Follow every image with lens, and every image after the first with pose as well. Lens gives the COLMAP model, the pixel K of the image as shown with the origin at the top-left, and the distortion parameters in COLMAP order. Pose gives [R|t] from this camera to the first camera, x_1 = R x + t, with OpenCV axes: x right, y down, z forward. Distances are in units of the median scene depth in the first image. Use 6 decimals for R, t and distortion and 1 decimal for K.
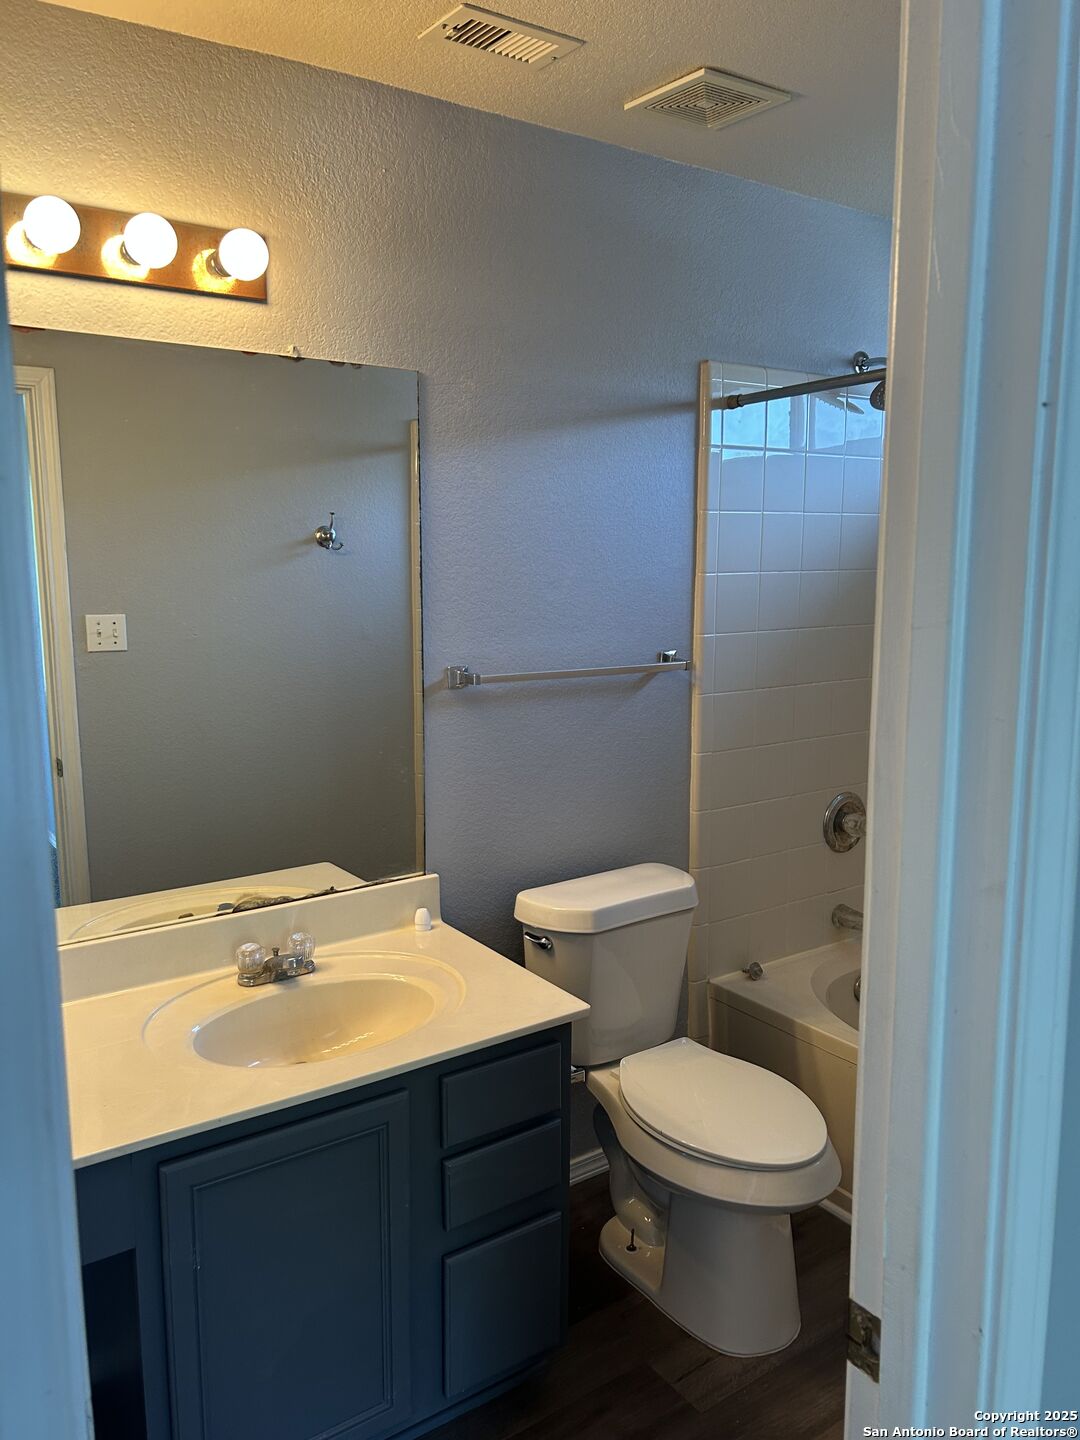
lens RADIAL K [[1094.1, 0, 540.0], [0, 1094.1, 720.0], [0, 0, 1]] dist [0.081134, -0.085002]
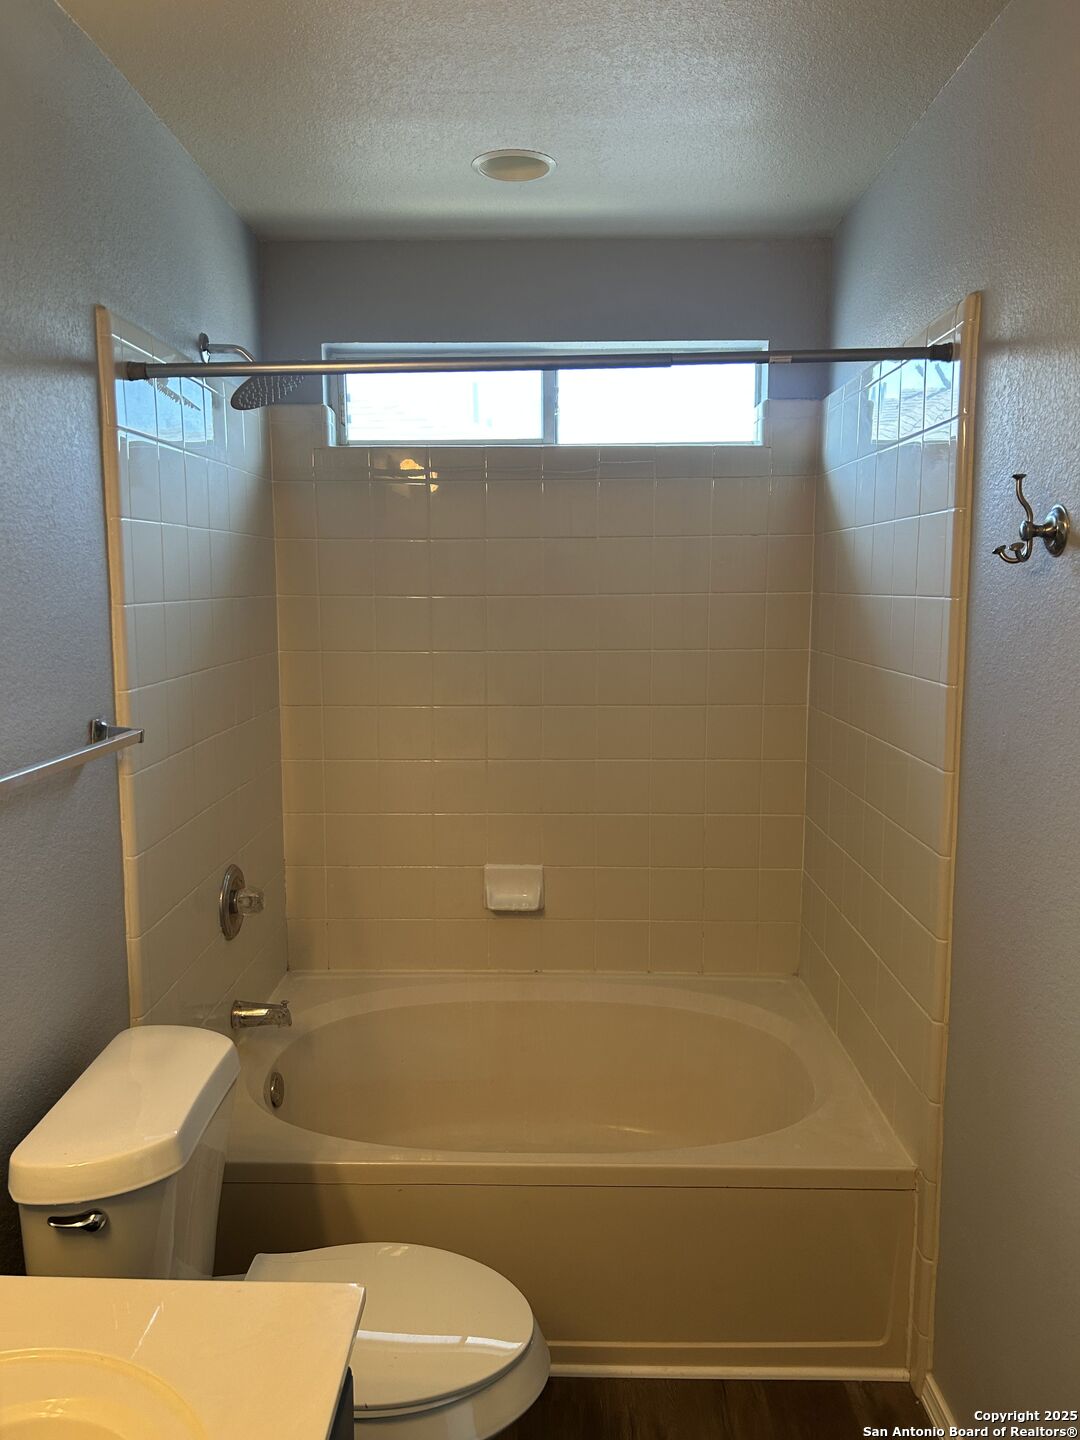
lens RADIAL K [[1079.4, 0, 540.1], [0, 1079.4, 711.1], [0, 0, 1]] dist [0.033127, 0.000058]
pose [[0.583970, -0.096325, 0.806040, -0.271011], [0.119443, 0.992324, 0.032051, -0.056384], [-0.802940, 0.077559, 0.590992, 0.377519]]
